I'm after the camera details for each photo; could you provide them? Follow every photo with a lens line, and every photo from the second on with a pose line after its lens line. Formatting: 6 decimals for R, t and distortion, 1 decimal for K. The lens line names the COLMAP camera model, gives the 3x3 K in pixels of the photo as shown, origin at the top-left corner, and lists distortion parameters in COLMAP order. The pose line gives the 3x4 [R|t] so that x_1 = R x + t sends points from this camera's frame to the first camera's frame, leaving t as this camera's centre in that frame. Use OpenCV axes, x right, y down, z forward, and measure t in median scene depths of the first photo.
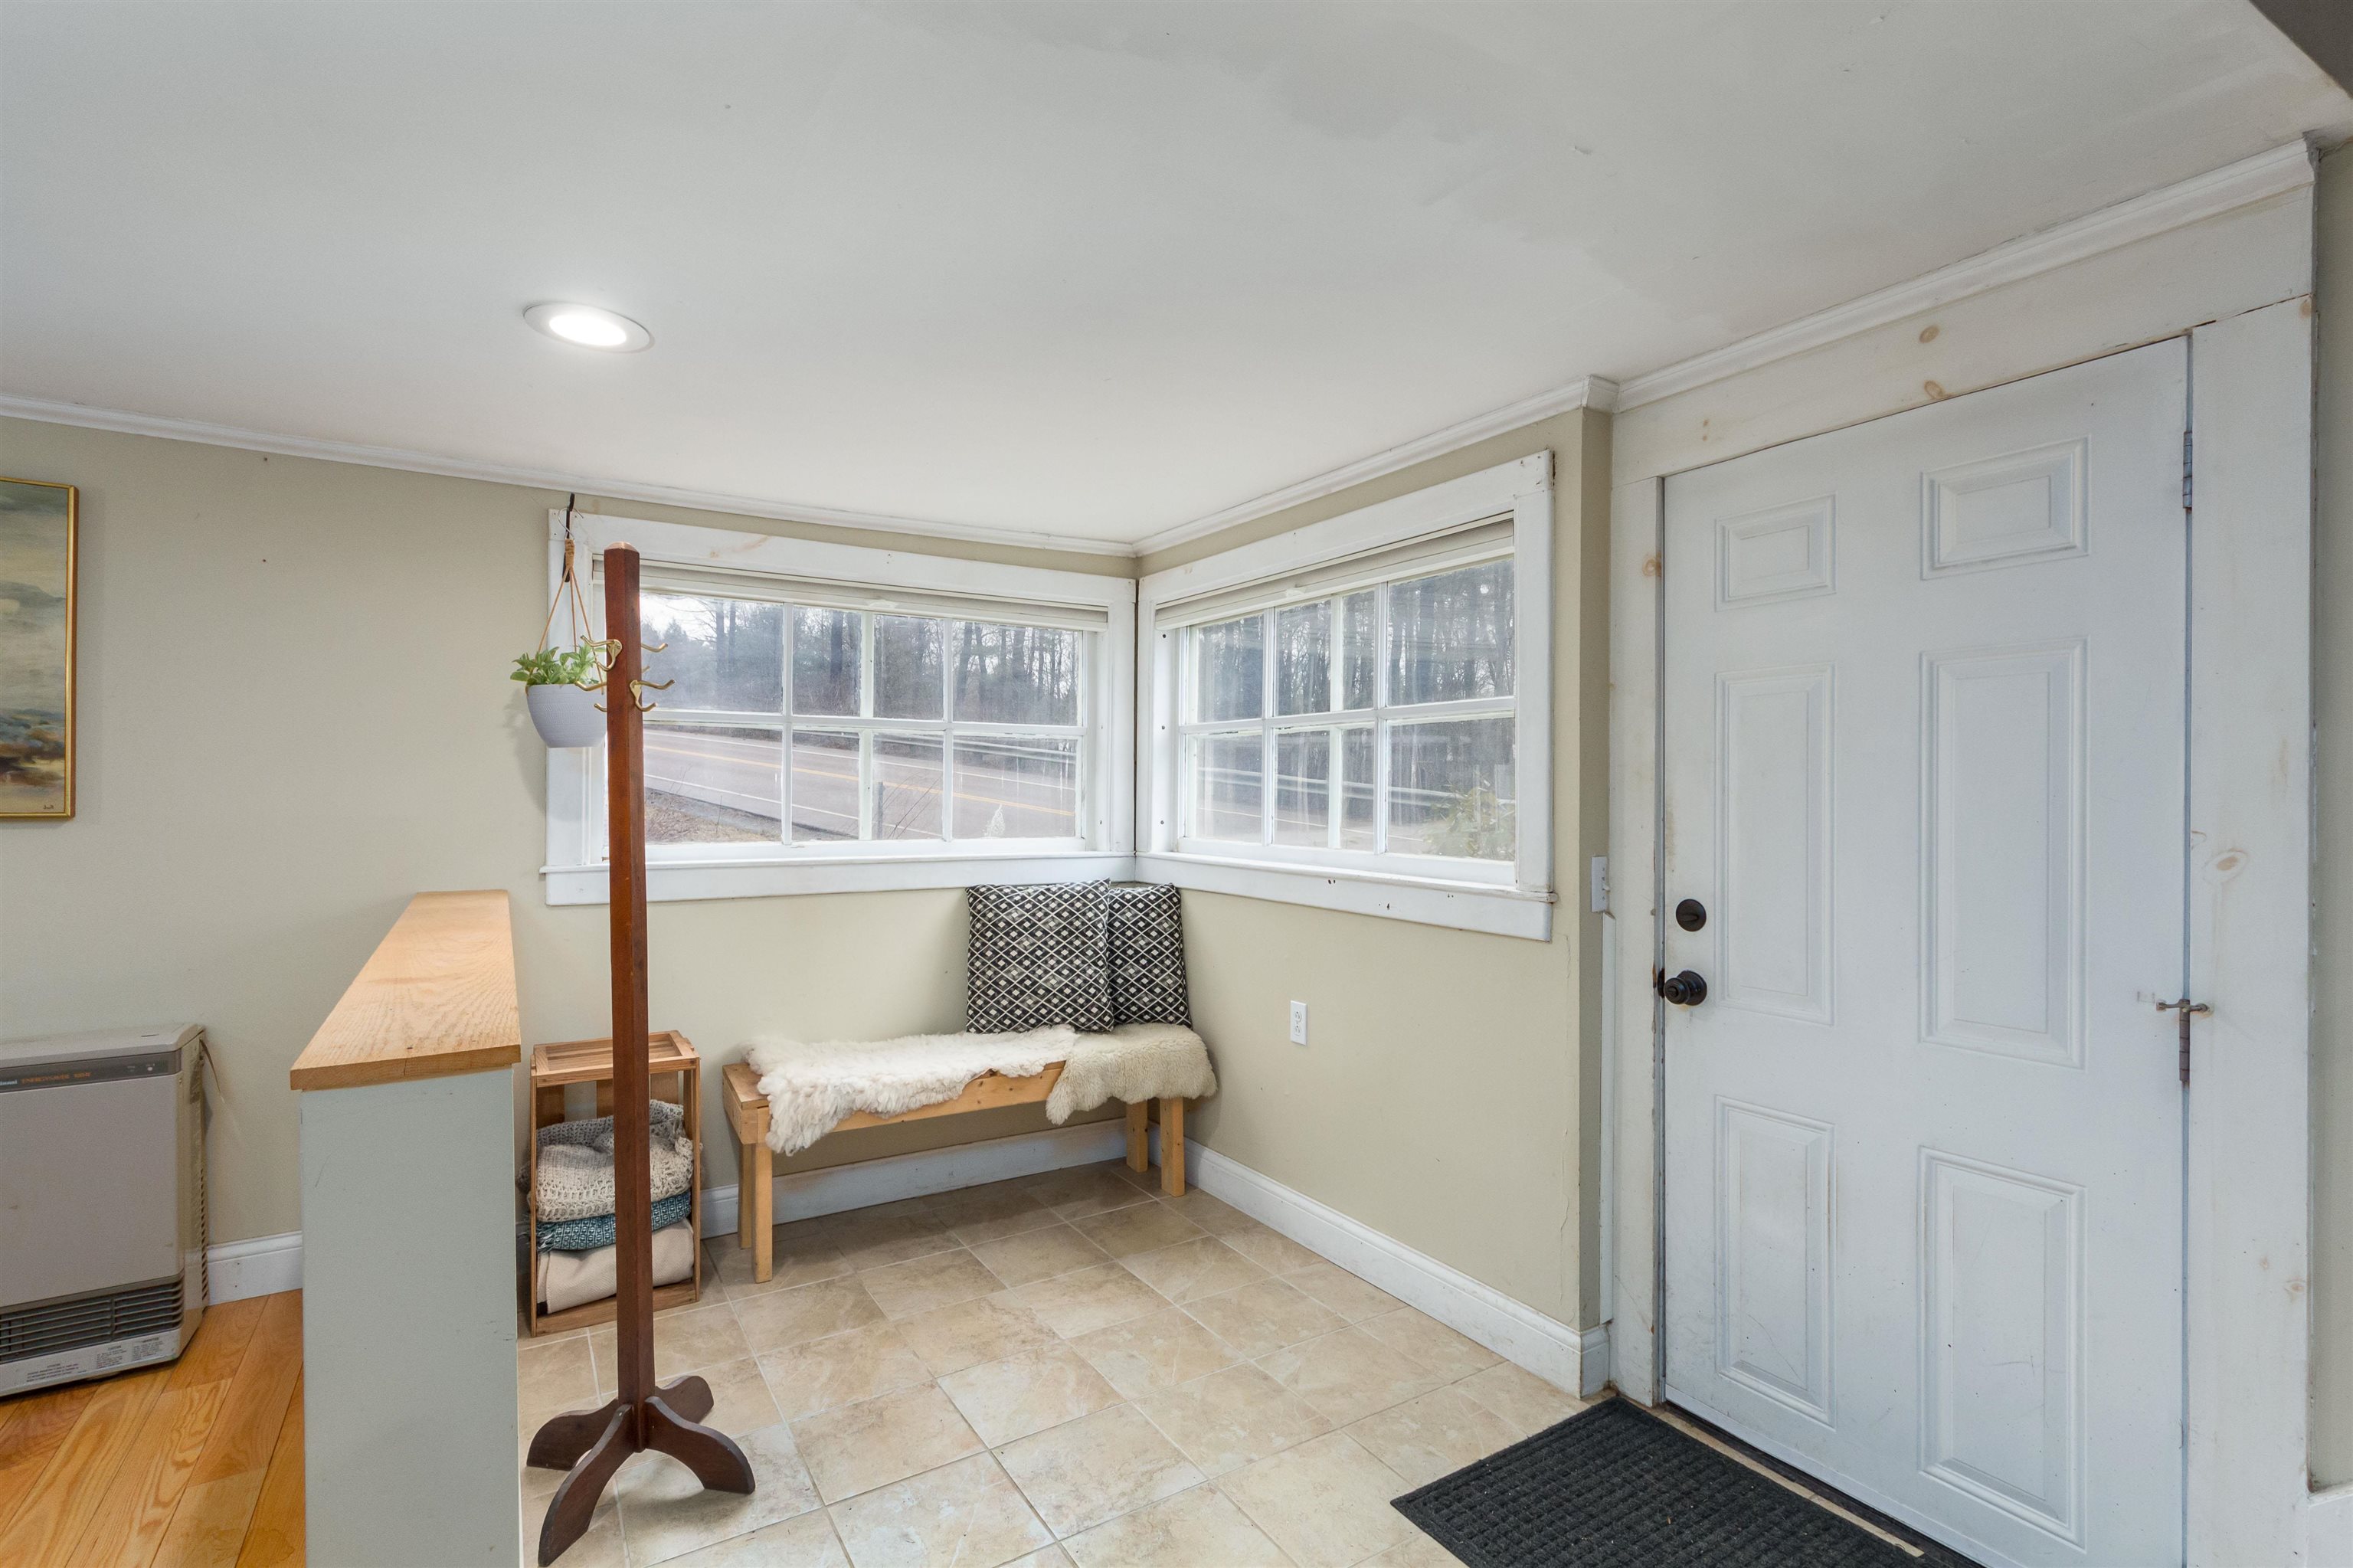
lens RADIAL K [[1080.0, 0, 1263.8], [0, 1080.0, 823.3], [0, 0, 1]] dist [-0.000760, -0.000081]
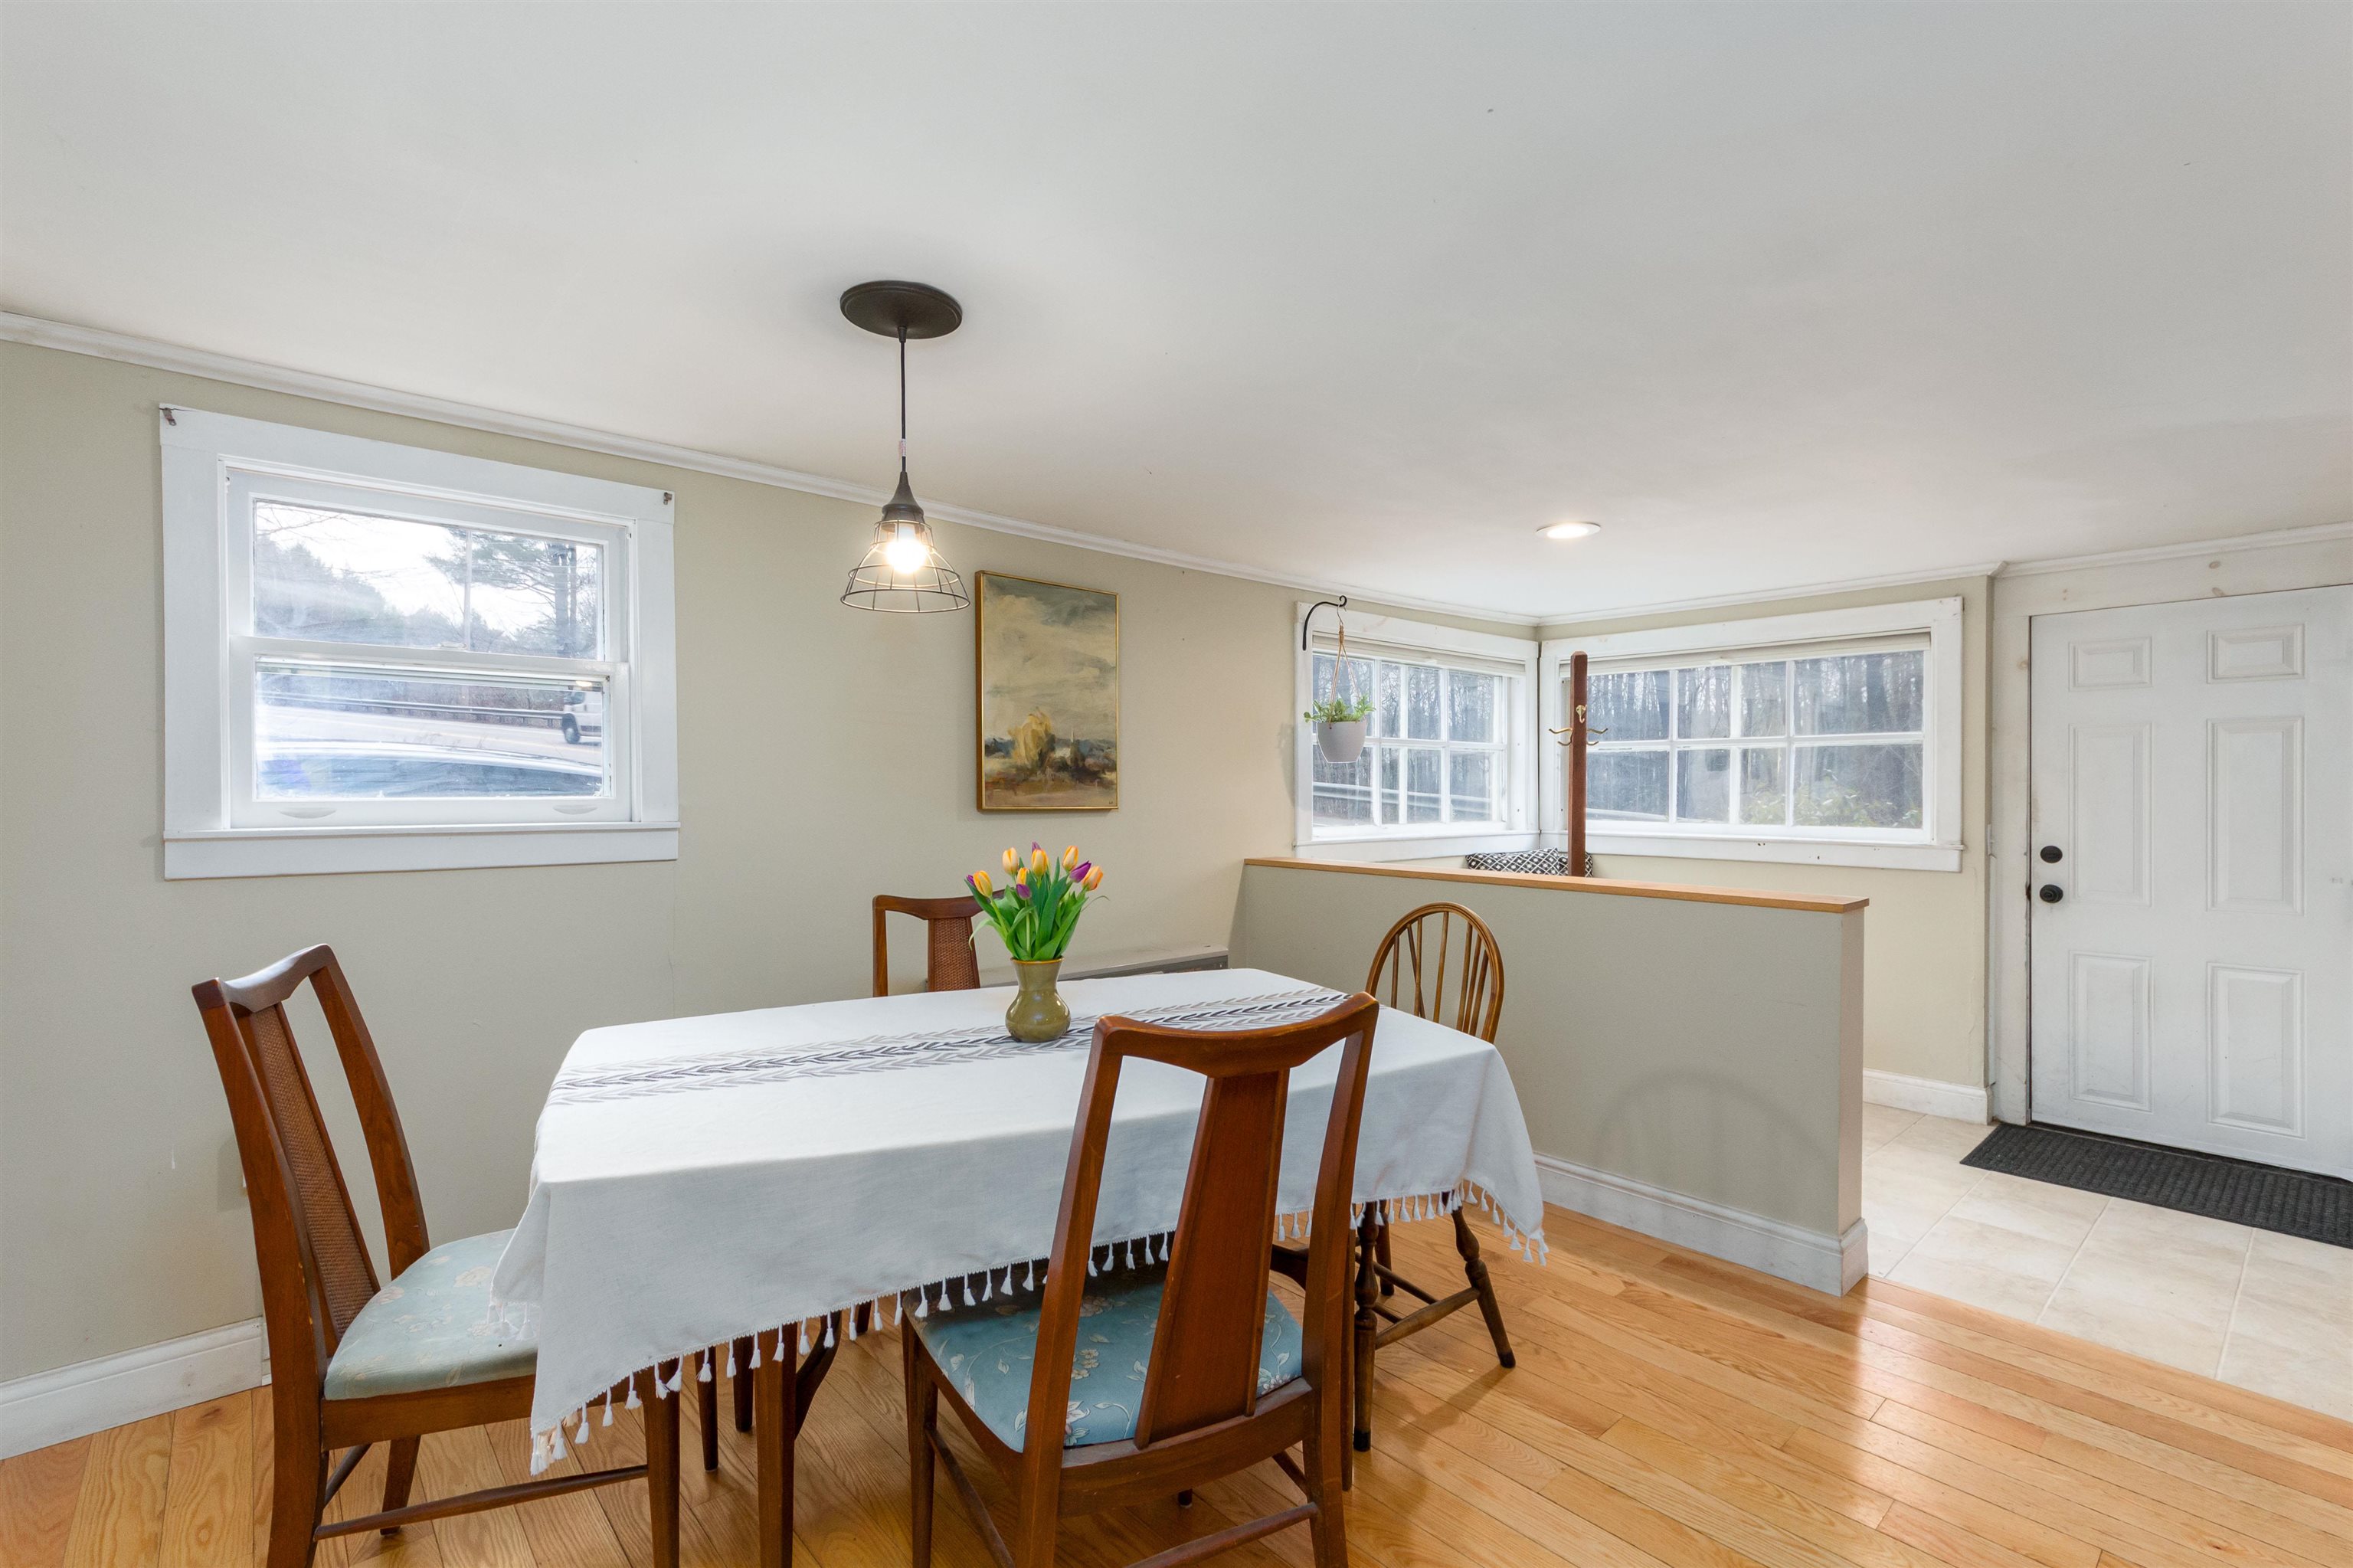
lens RADIAL K [[1069.4, 0, 1204.5], [0, 1069.4, 815.8], [0, 0, 1]] dist [-0.002262, -0.000257]
pose [[0.985833, -0.009611, 0.167452, -1.302513], [0.010178, 0.999945, -0.002531, 0.008661], [-0.167419, 0.004200, 0.985877, -0.543644]]
